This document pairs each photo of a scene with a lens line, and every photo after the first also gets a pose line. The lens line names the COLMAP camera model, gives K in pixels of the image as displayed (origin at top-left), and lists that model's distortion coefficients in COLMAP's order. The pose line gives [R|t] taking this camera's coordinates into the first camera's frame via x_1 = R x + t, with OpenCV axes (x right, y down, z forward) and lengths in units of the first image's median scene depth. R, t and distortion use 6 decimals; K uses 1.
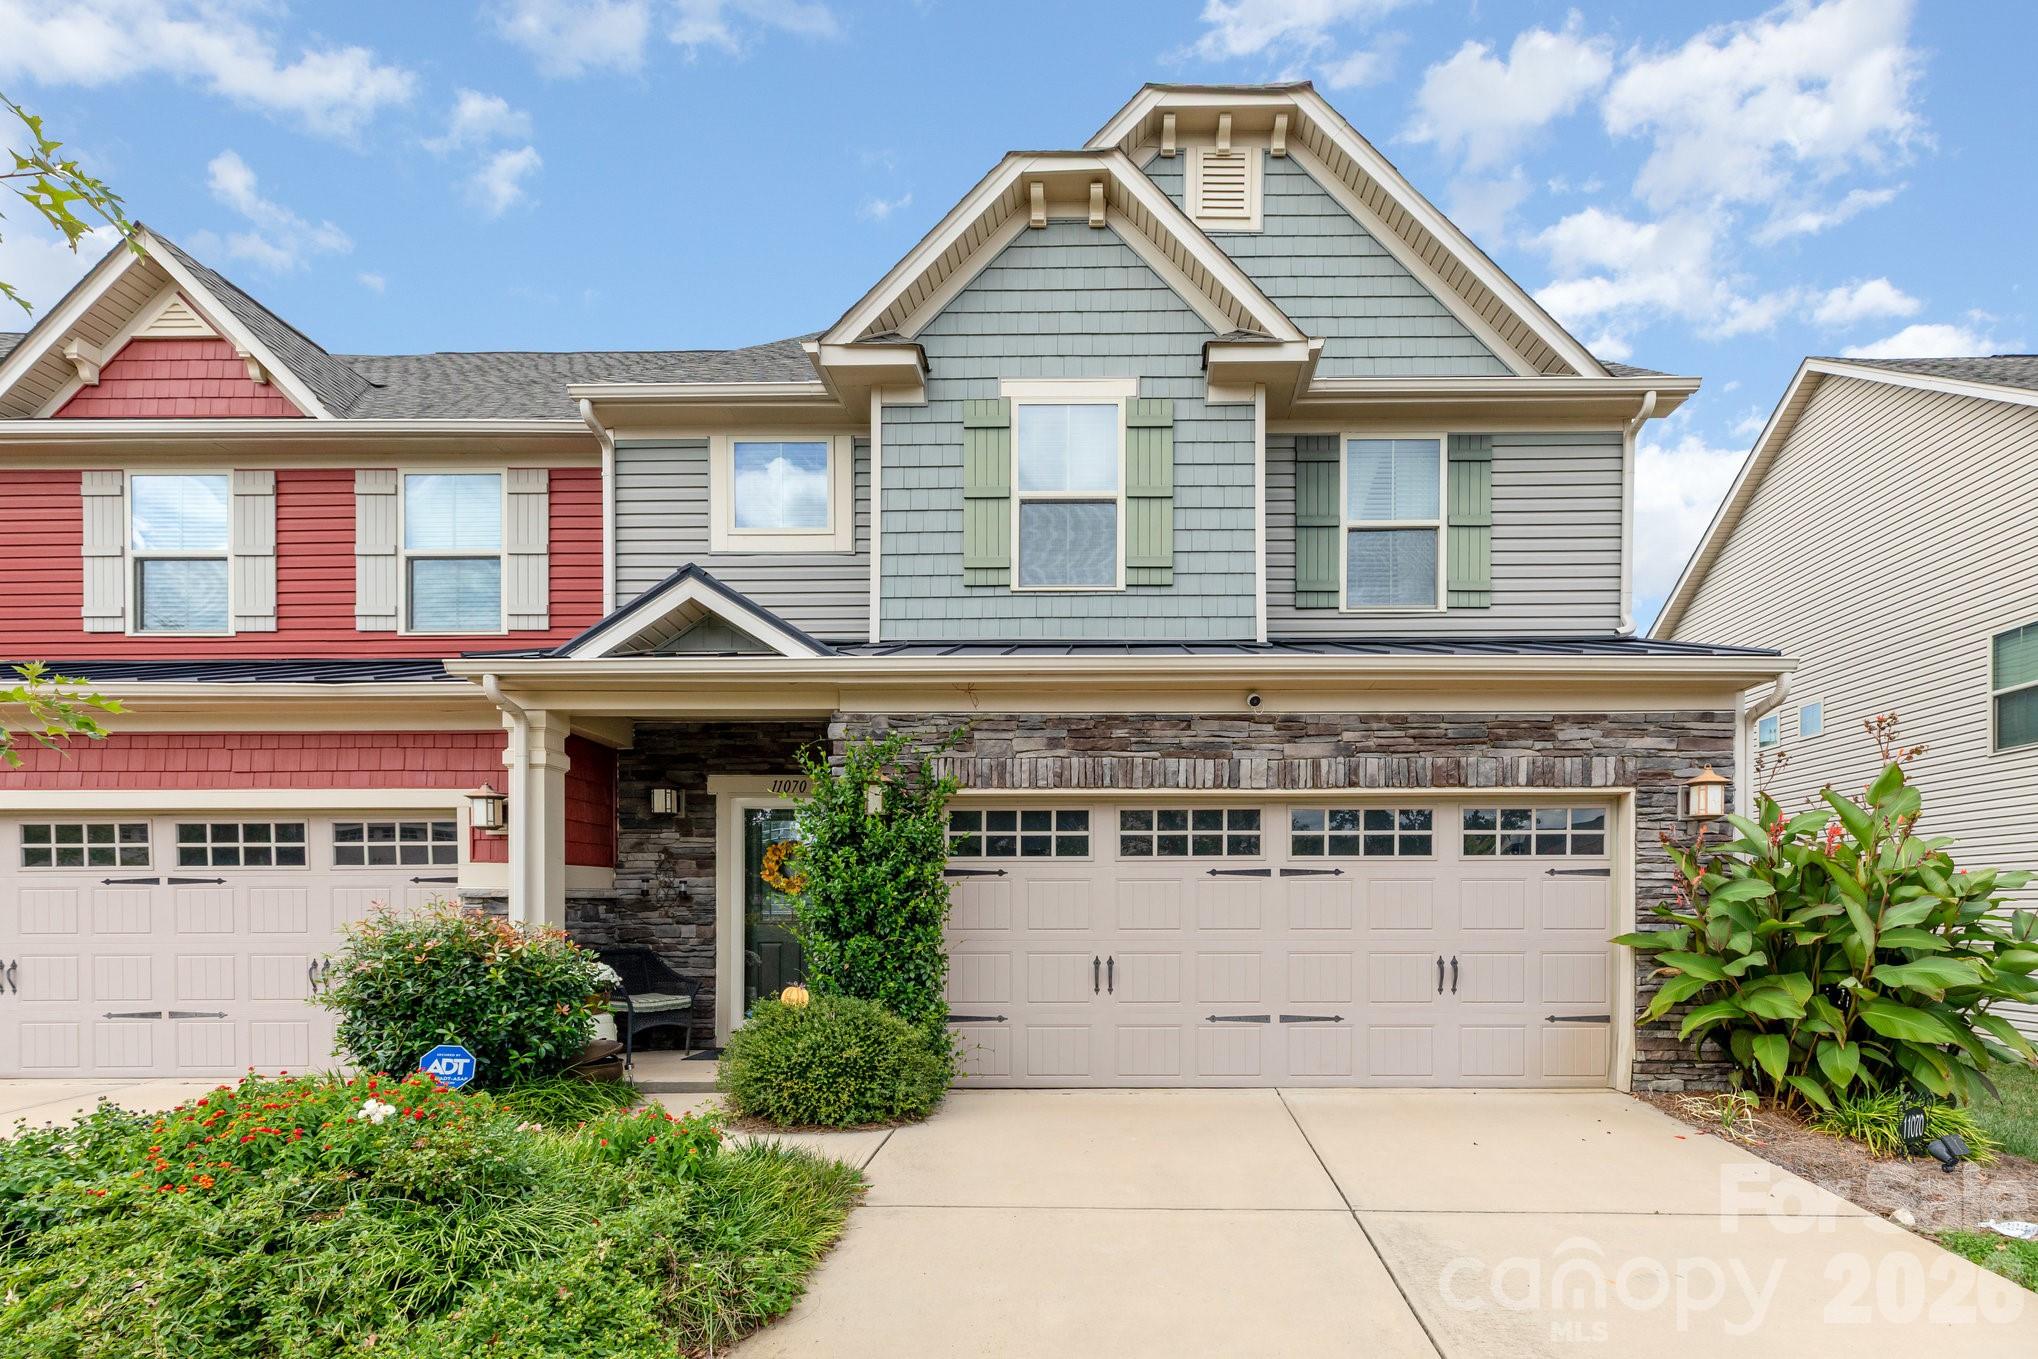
lens RADIAL K [[916.5, 0, 1019.5], [0, 916.5, 837.6], [0, 0, 1]] dist [0.000282, 0.000170]
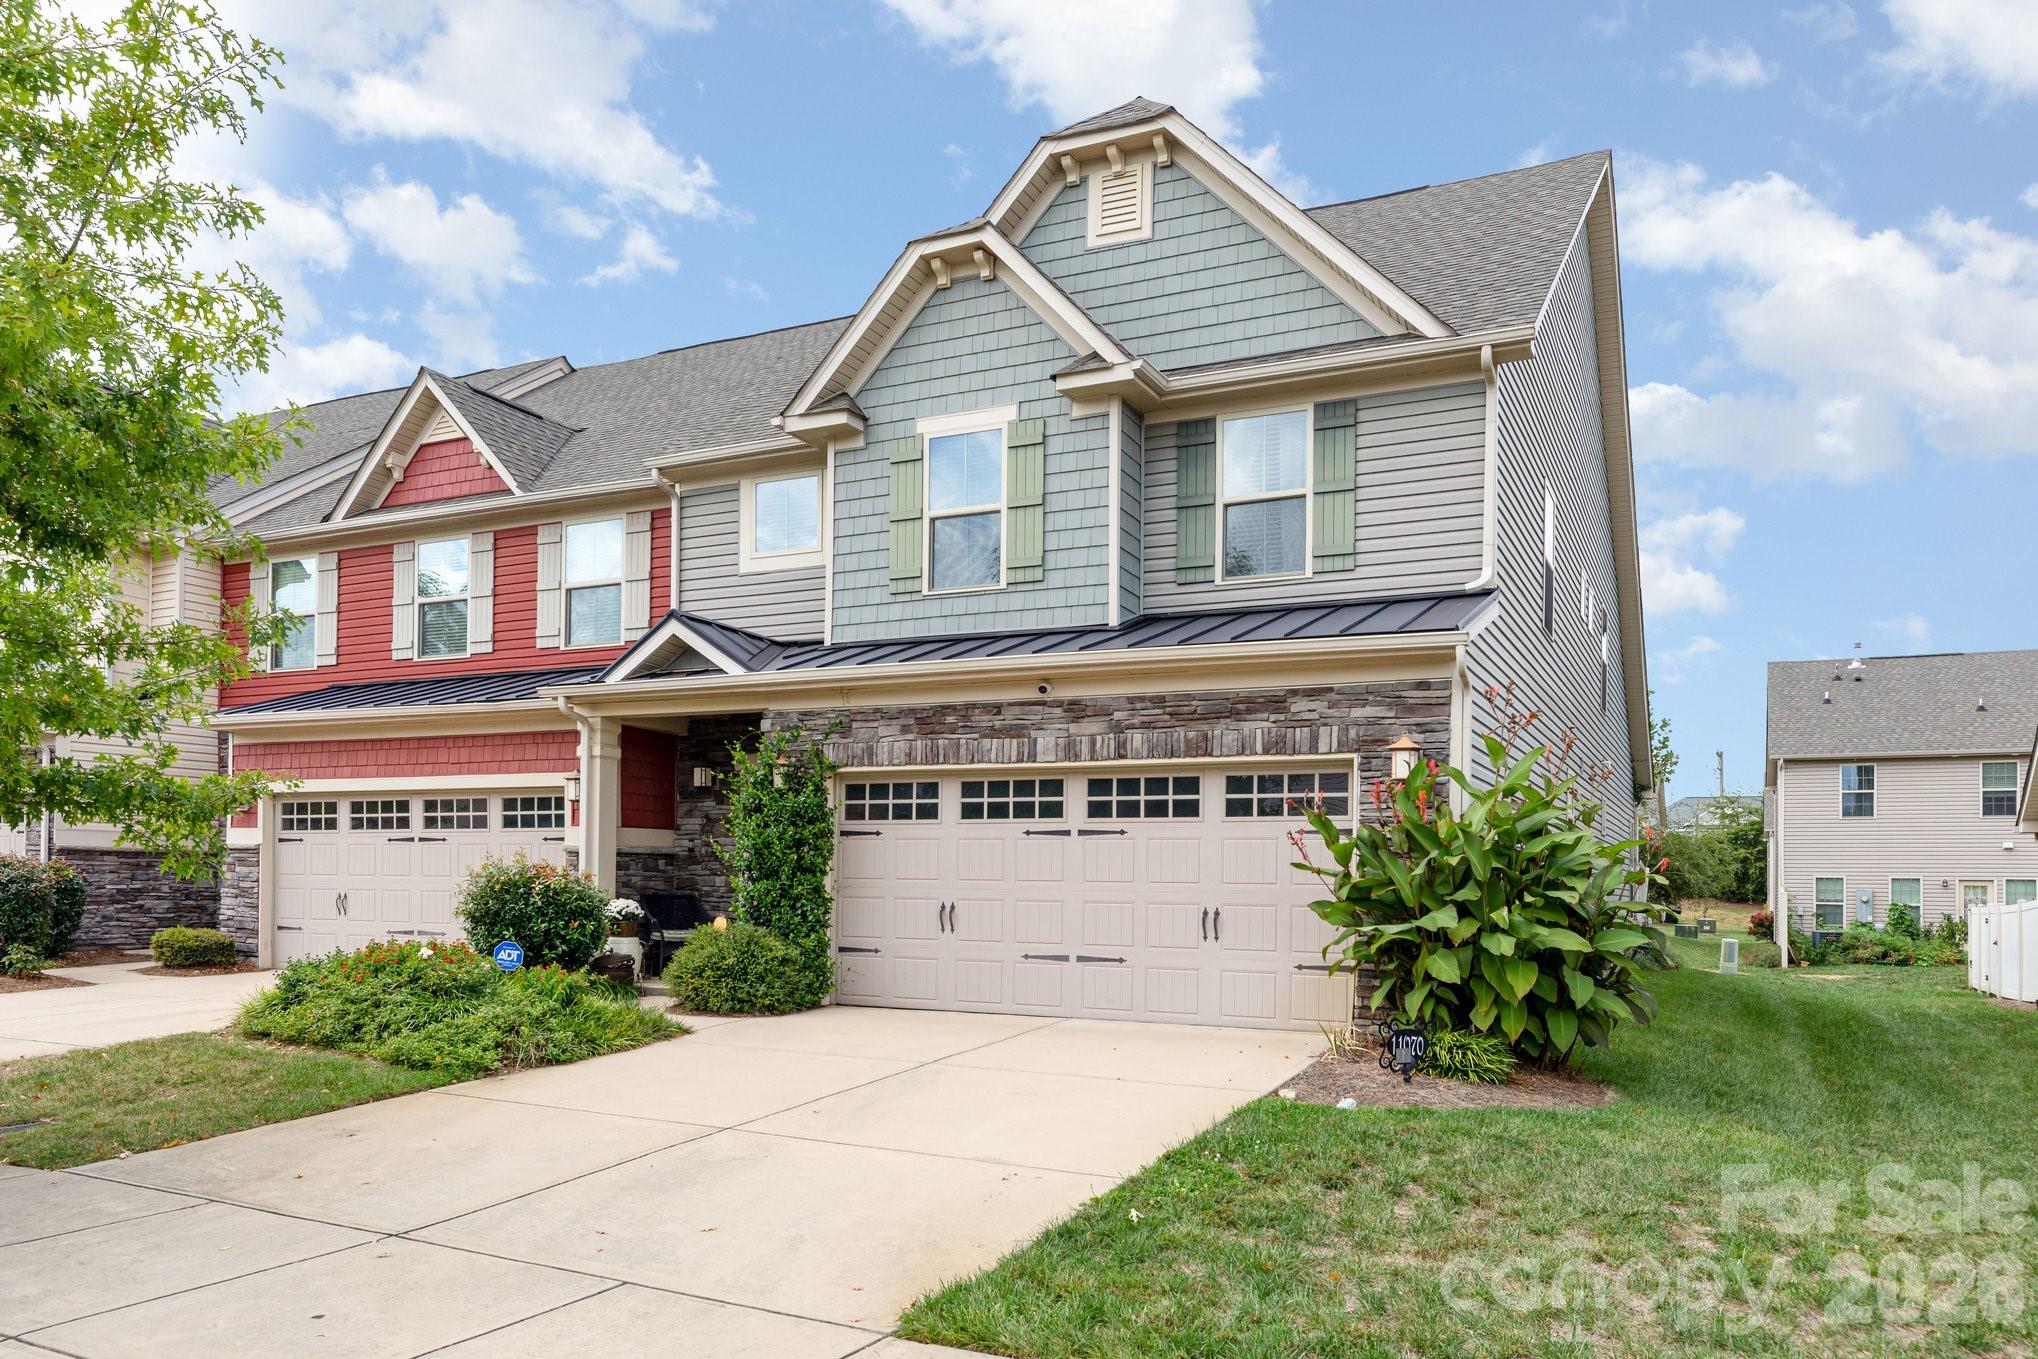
lens RADIAL K [[1526.8, 0, 1019.0], [0, 1526.8, 679.5], [0, 0, 1]] dist [-0.010193, -0.002006]
pose [[0.886752, -0.047395, -0.459809, 1.029132], [0.016510, 0.997342, -0.070960, -0.018315], [0.461950, 0.055333, 0.885178, -0.704525]]
